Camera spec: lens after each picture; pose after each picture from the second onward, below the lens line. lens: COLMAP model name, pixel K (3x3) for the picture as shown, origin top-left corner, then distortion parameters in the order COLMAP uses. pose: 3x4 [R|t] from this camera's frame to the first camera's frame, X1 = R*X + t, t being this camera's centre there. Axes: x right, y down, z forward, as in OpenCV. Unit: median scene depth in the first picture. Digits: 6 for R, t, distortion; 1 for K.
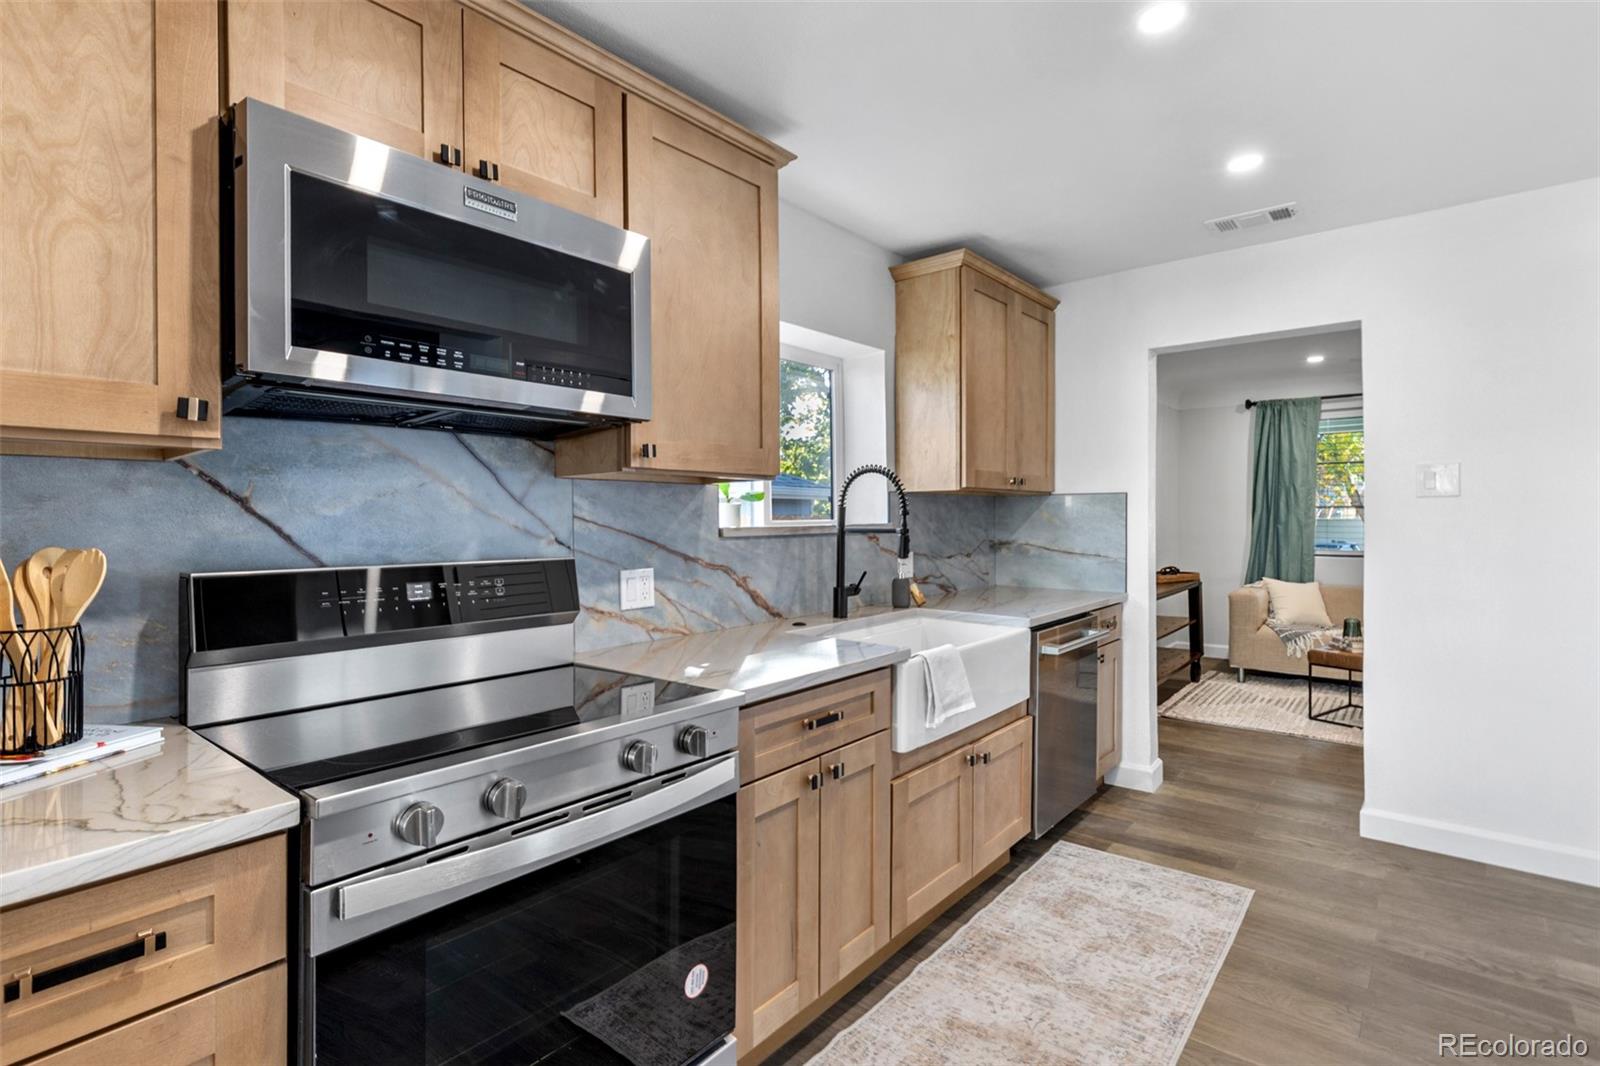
lens RADIAL K [[748.5, 0, 780.4], [0, 748.5, 506.1], [0, 0, 1]] dist [-0.027822, 0.004213]
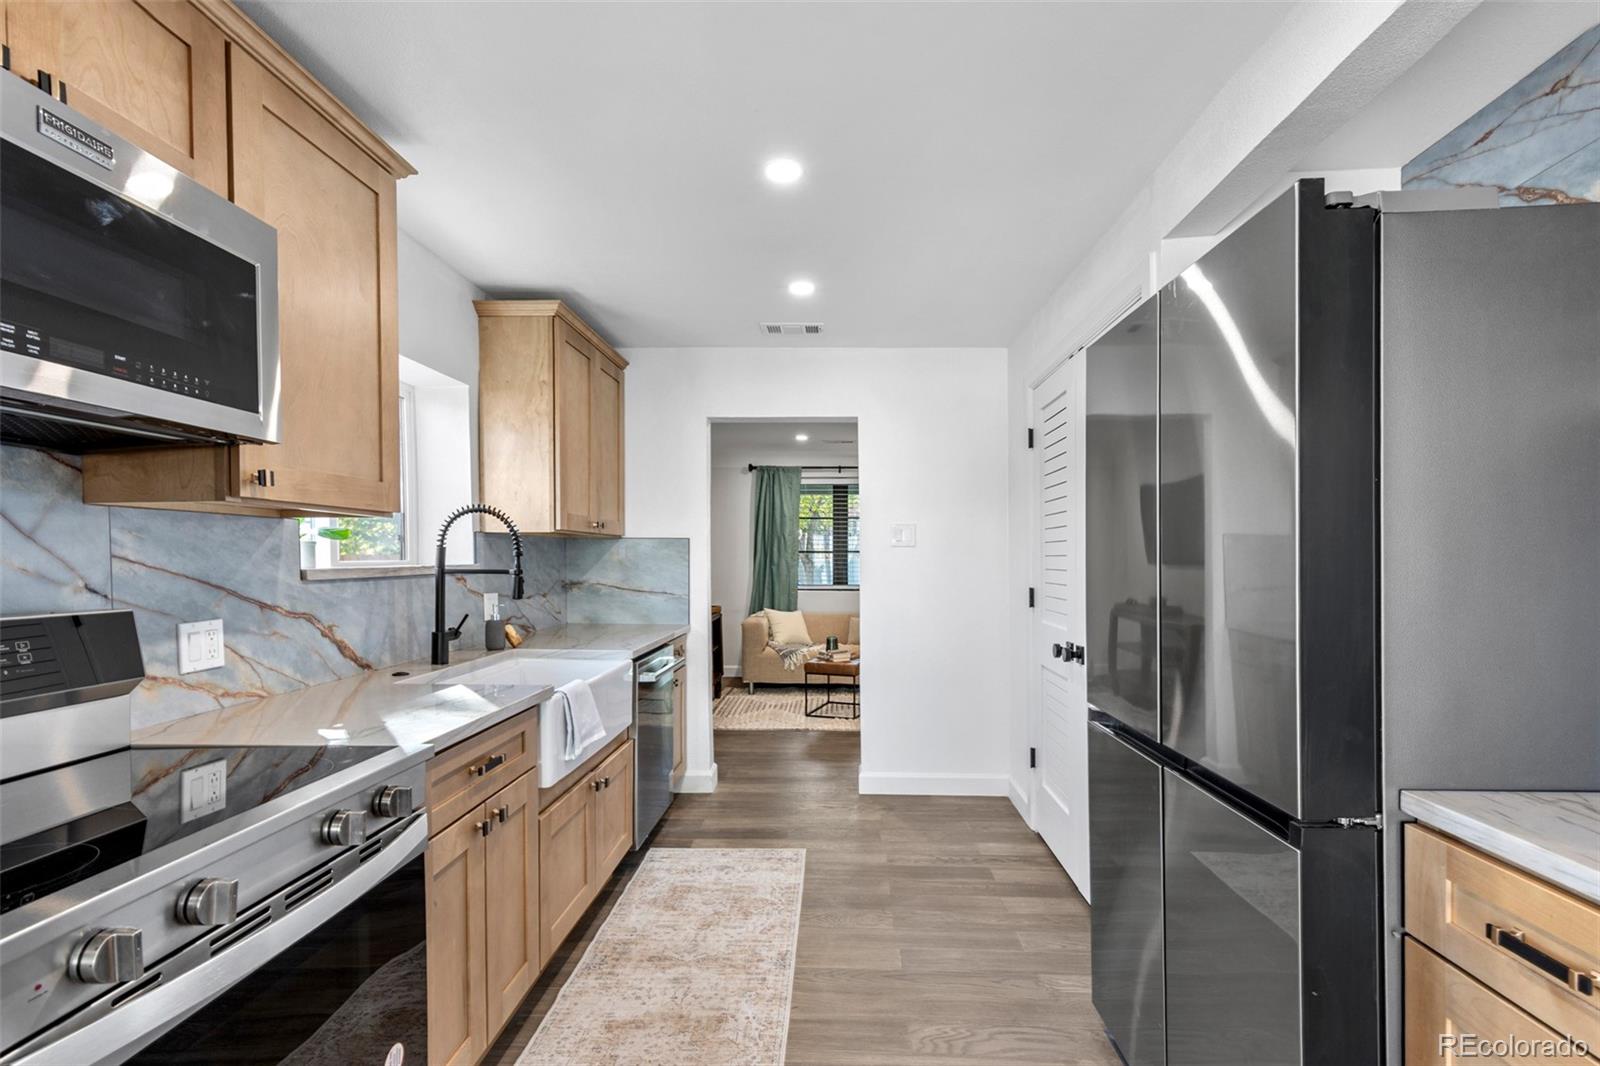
lens RADIAL K [[748.5, 0, 773.0], [0, 748.5, 537.5], [0, 0, 1]] dist [-0.027822, 0.004213]
pose [[0.794454, 0.022124, 0.606921, -0.187716], [-0.014893, 0.999745, -0.016949, -0.001787], [-0.607142, 0.004426, 0.794581, -0.007499]]
